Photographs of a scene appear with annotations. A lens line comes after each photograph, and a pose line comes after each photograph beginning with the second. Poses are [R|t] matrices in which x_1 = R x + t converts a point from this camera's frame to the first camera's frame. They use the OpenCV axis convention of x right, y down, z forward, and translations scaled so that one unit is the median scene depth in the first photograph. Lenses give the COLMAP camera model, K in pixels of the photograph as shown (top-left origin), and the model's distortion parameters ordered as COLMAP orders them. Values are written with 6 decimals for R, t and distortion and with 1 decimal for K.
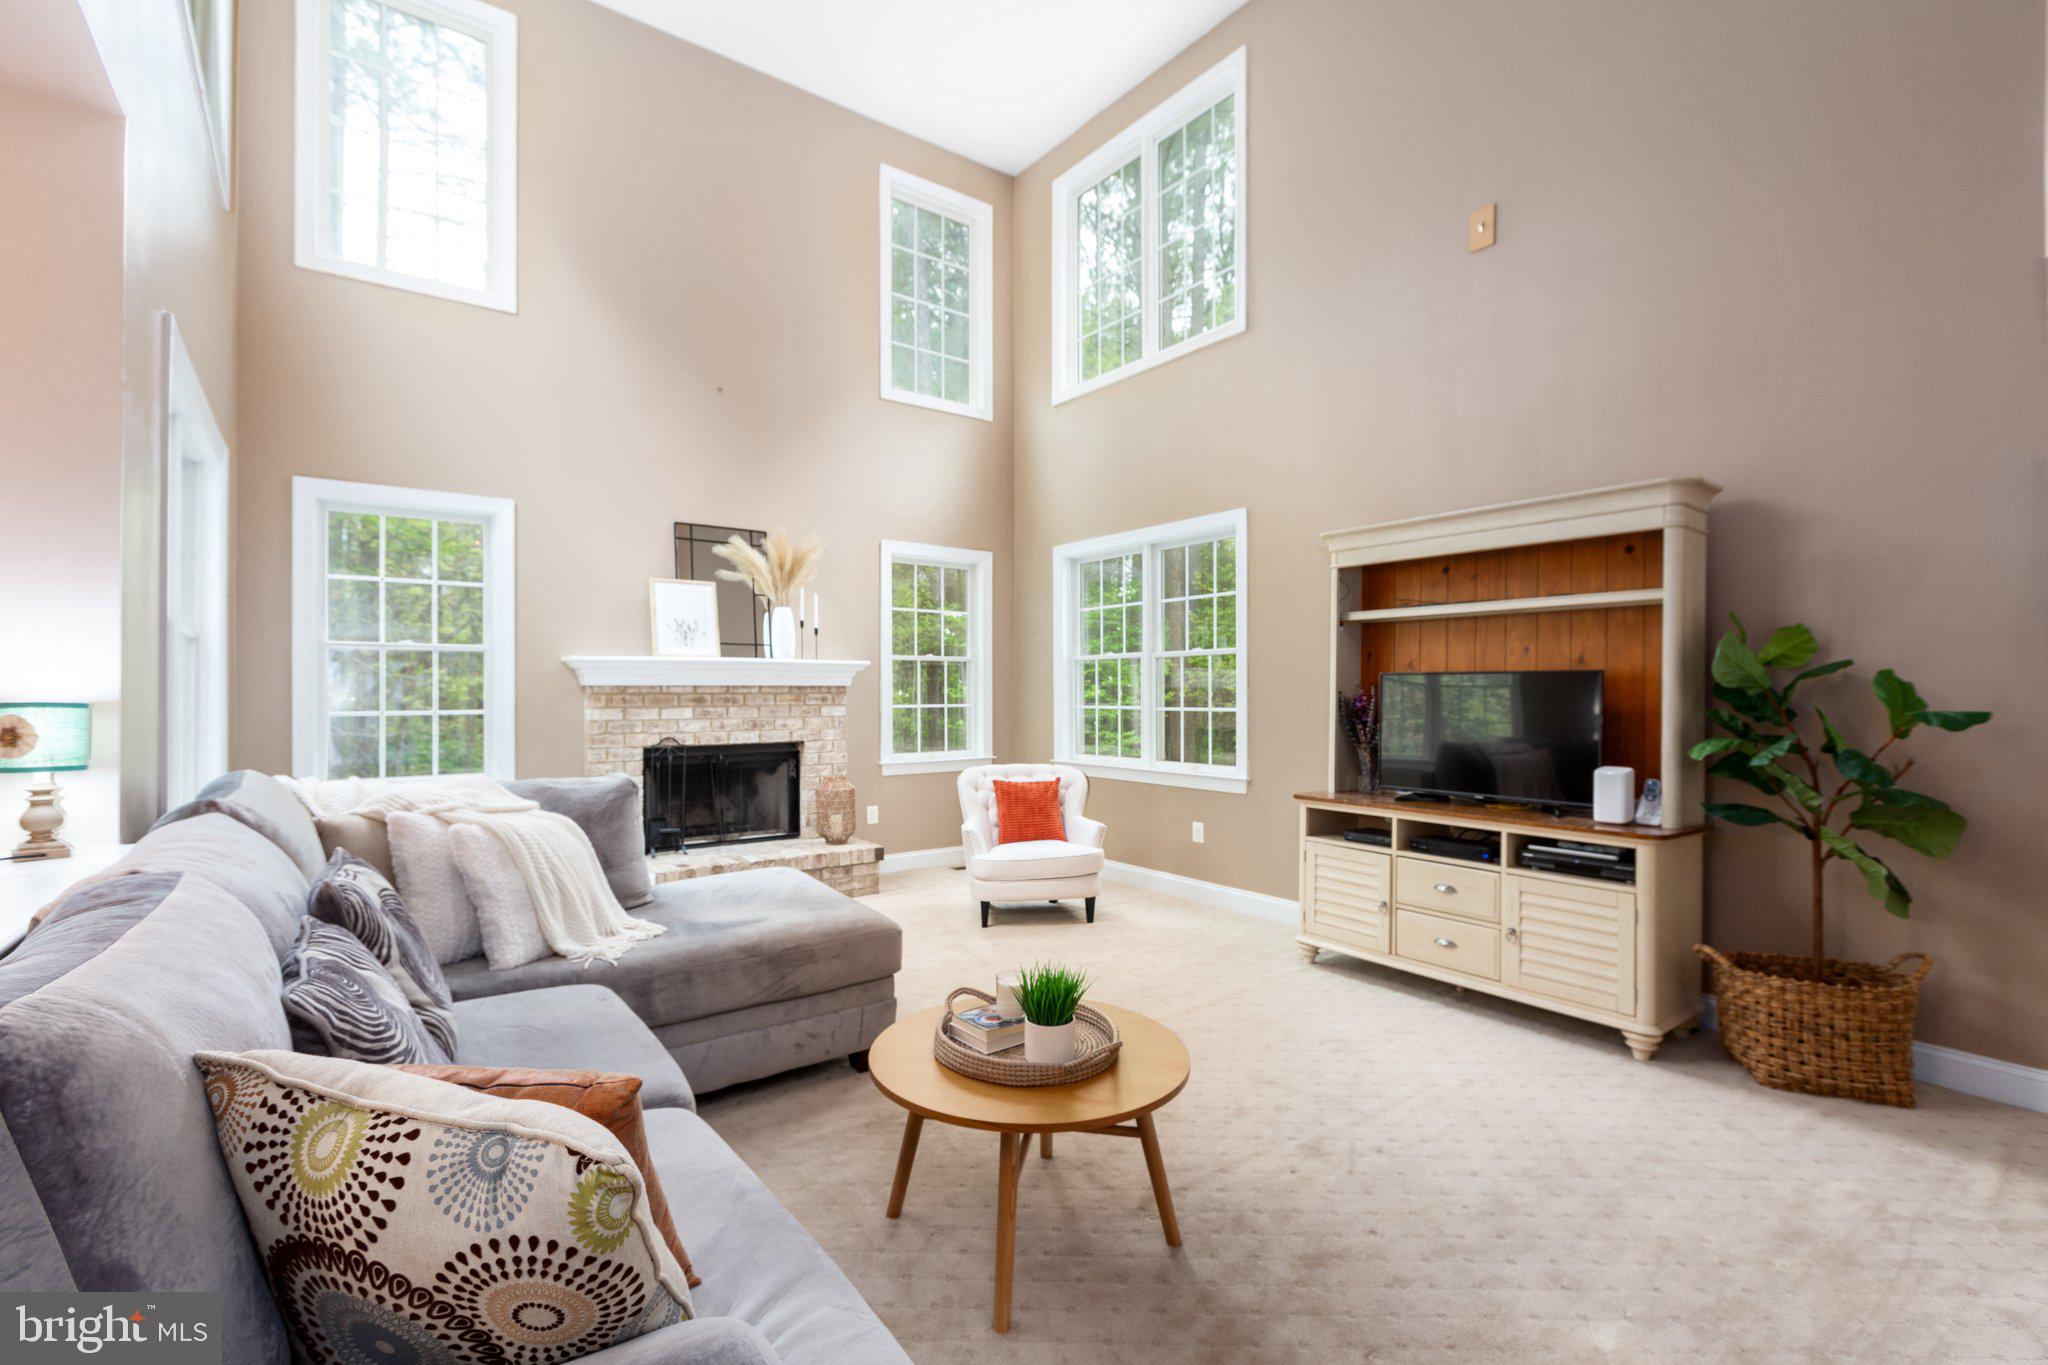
lens RADIAL K [[905.0, 0, 1014.1], [0, 905.0, 685.7], [0, 0, 1]] dist [-0.004575, 0.002469]
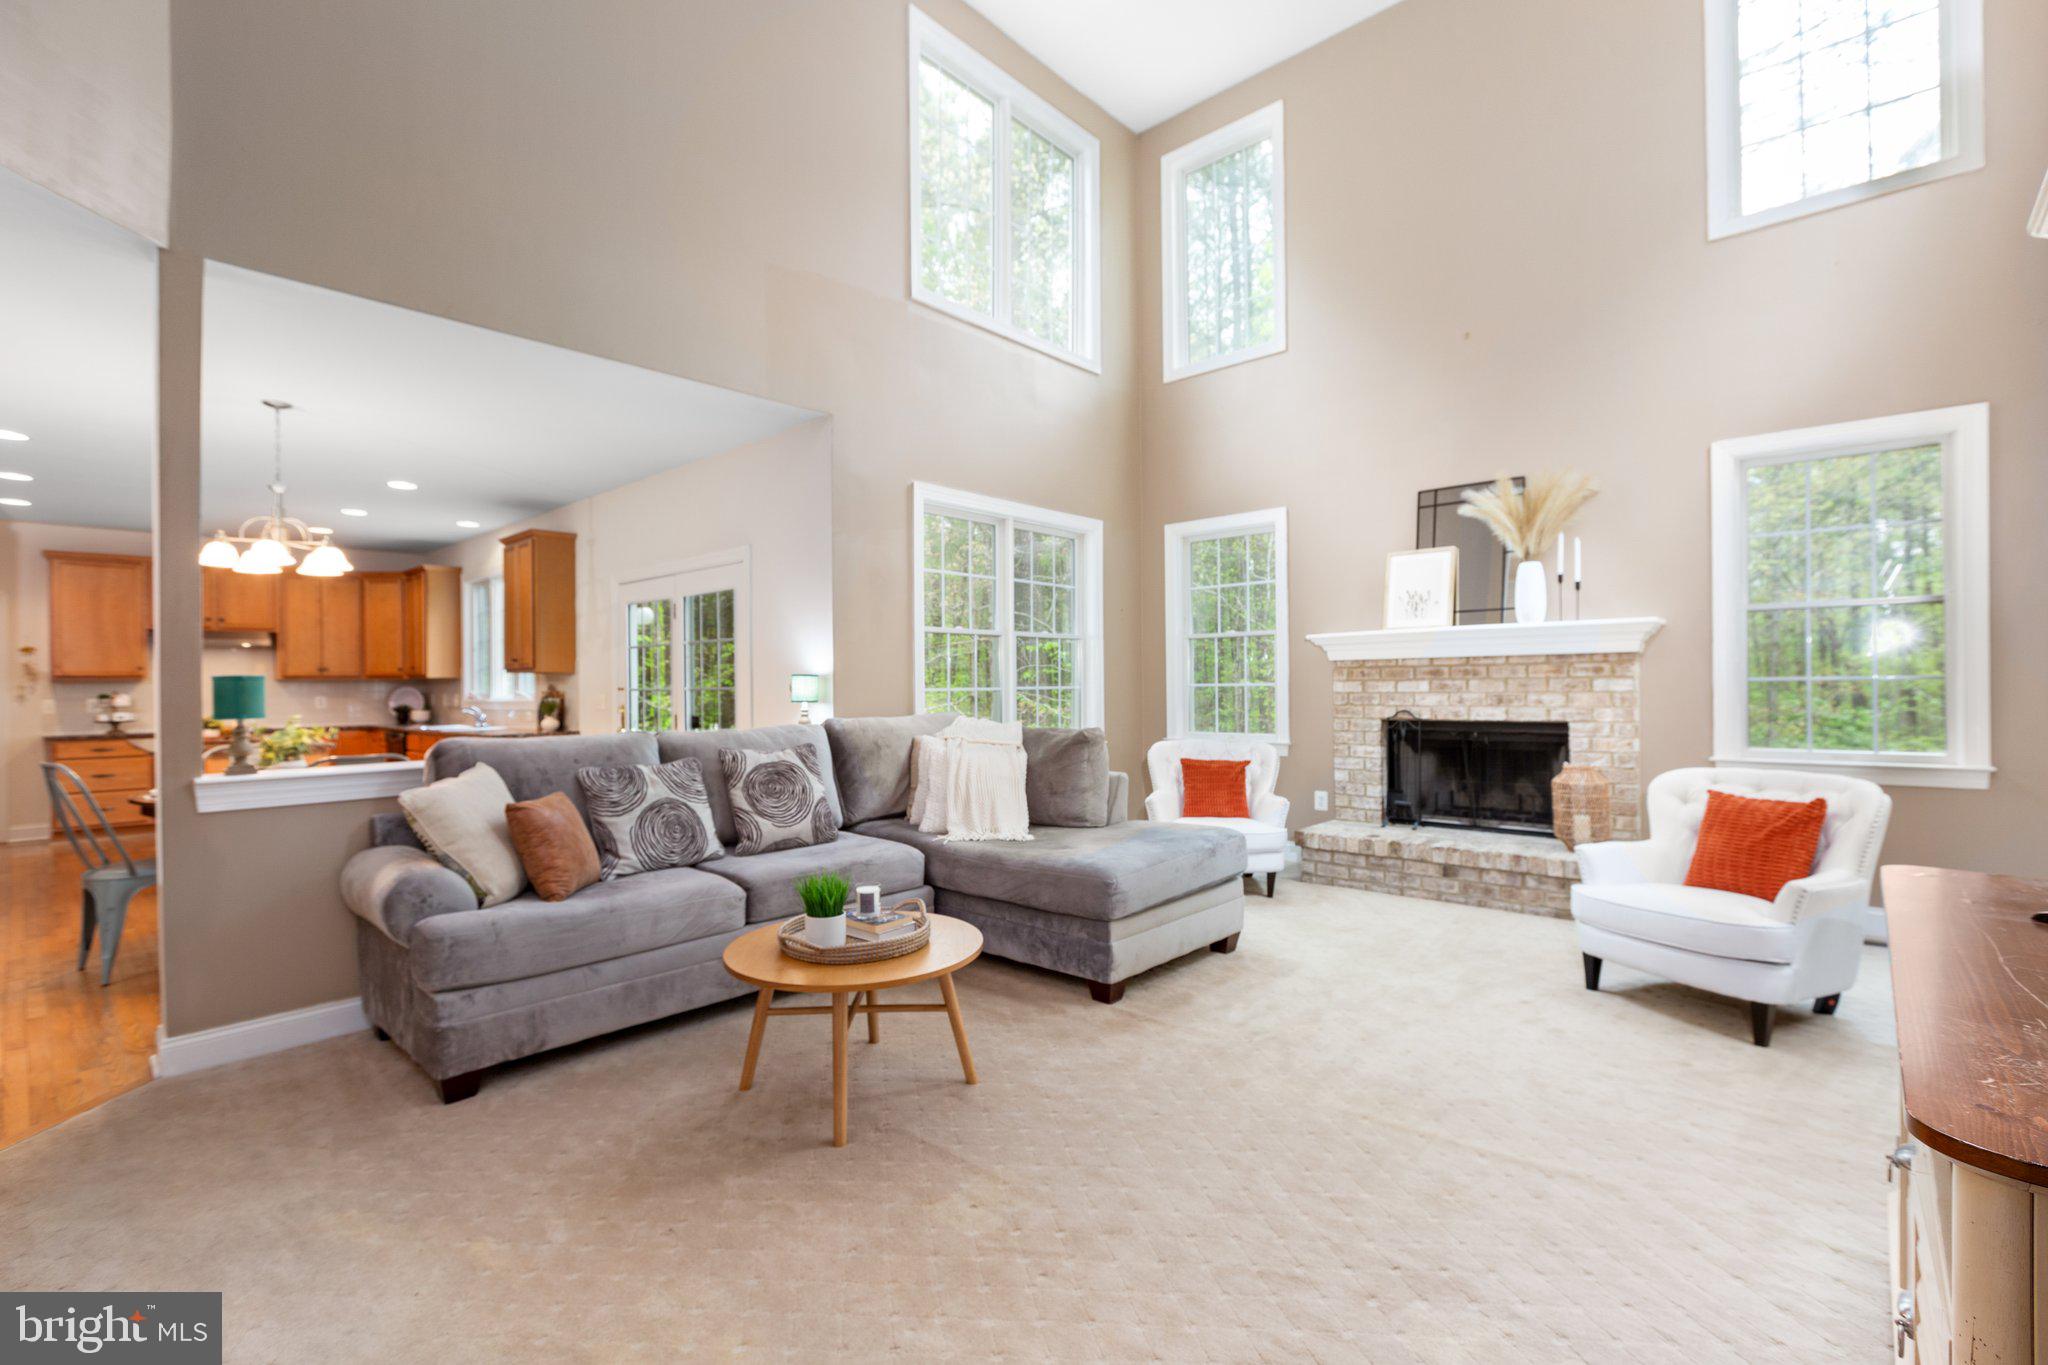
lens RADIAL K [[905.0, 0, 1034.2], [0, 905.0, 681.5], [0, 0, 1]] dist [-0.004575, 0.002469]
pose [[0.206448, -0.002781, -0.978454, 0.614220], [0.018525, 0.999828, 0.001067, 0.019904], [0.978282, -0.018347, 0.206464, 0.472318]]
